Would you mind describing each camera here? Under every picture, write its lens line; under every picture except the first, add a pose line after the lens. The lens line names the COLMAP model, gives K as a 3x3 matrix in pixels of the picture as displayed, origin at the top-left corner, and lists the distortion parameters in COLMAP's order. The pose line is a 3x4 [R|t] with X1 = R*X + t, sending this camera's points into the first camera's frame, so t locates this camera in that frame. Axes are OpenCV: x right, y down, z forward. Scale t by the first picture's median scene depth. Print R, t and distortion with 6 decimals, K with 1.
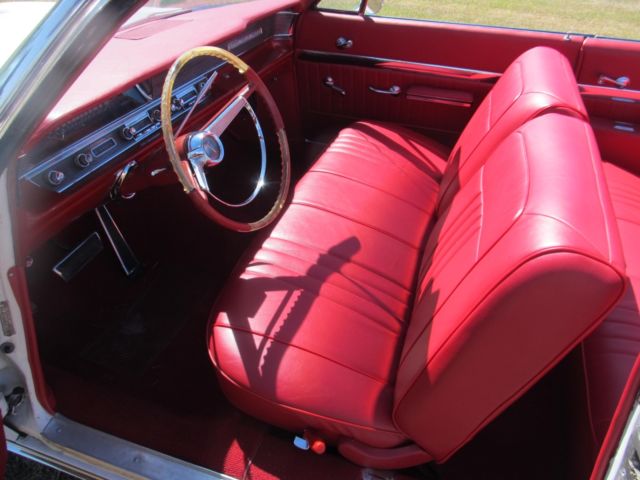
lens RADIAL K [[524.1, 0, 317.2], [0, 524.1, 240.4], [0, 0, 1]] dist [-0.072585, 0.043433]
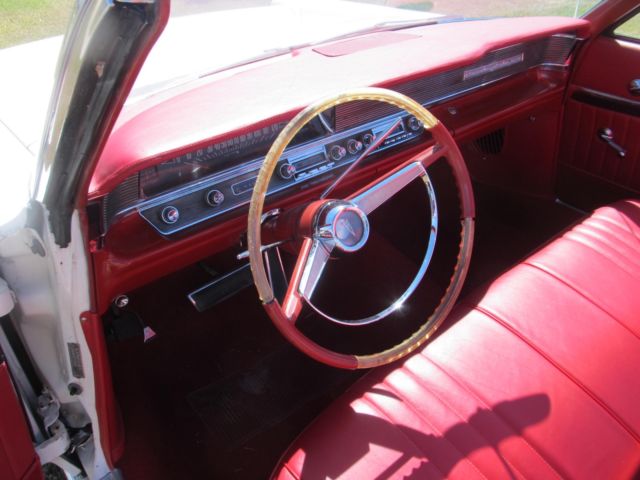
lens RADIAL K [[524.1, 0, 321.0], [0, 524.1, 241.2], [0, 0, 1]] dist [-0.072585, 0.043433]
pose [[0.852857, 0.269463, -0.447241, 0.073758], [-0.266985, 0.961157, 0.069976, -0.175005], [0.448725, 0.059727, 0.891672, 0.309728]]
